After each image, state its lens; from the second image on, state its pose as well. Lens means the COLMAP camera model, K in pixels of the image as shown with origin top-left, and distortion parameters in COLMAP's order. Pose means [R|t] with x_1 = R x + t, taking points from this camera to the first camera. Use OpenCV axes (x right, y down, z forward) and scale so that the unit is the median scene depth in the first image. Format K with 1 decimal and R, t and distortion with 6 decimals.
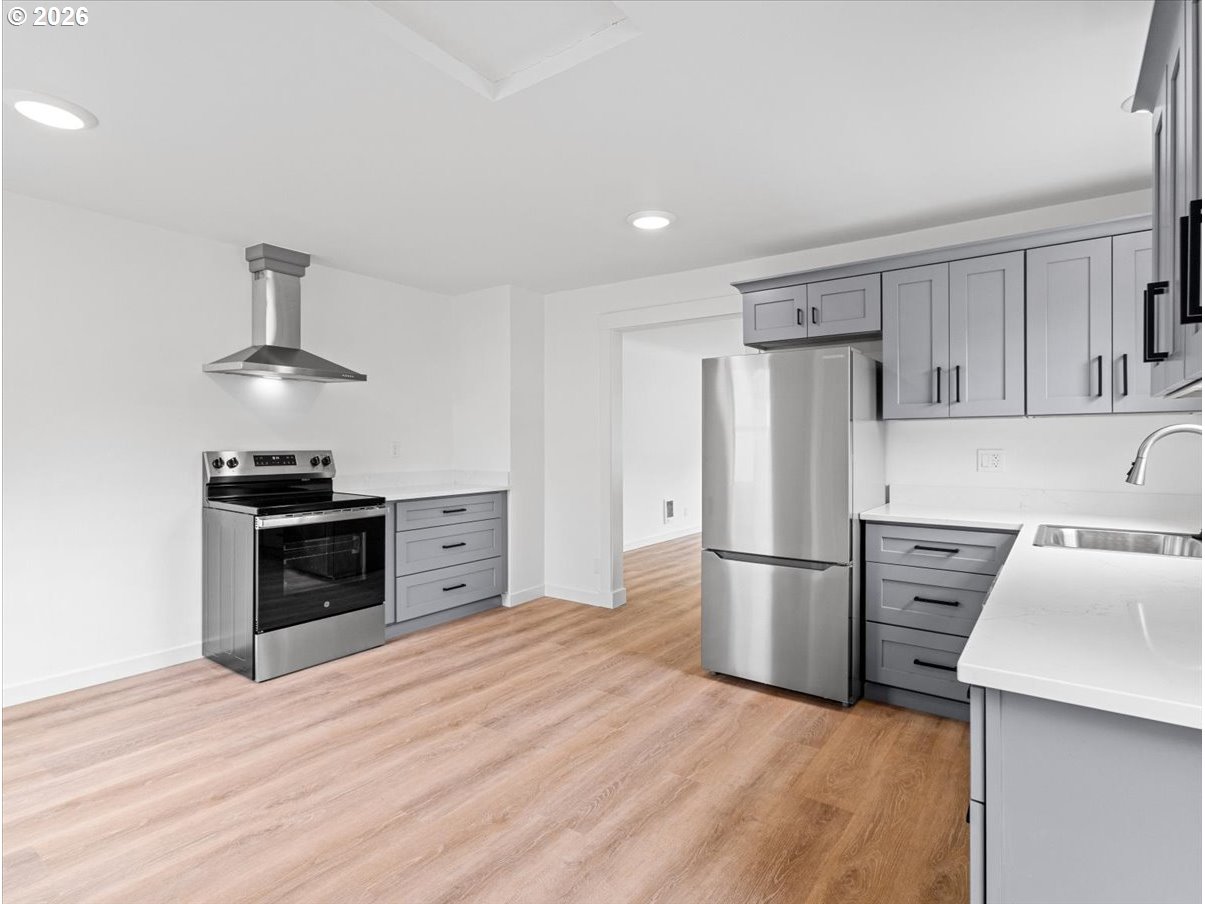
lens RADIAL K [[626.5, 0, 599.3], [0, 626.5, 448.1], [0, 0, 1]] dist [-0.002873, 0.000857]
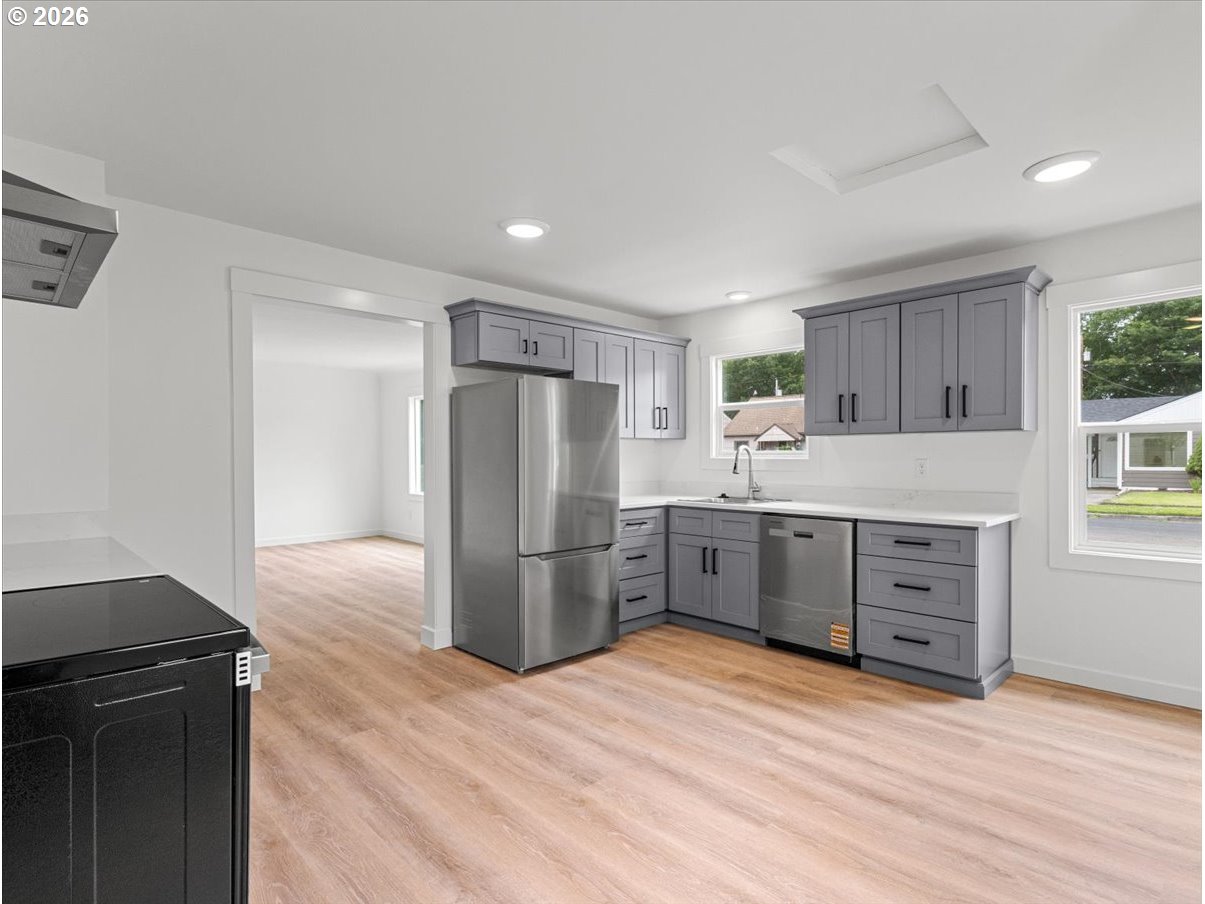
lens RADIAL K [[626.5, 0, 606.2], [0, 626.5, 460.5], [0, 0, 1]] dist [-0.002873, 0.000857]
pose [[0.167520, -0.009452, 0.985823, -0.978283], [0.009173, 0.999926, 0.008028, -0.006703], [-0.985826, 0.007698, 0.167594, 0.796393]]
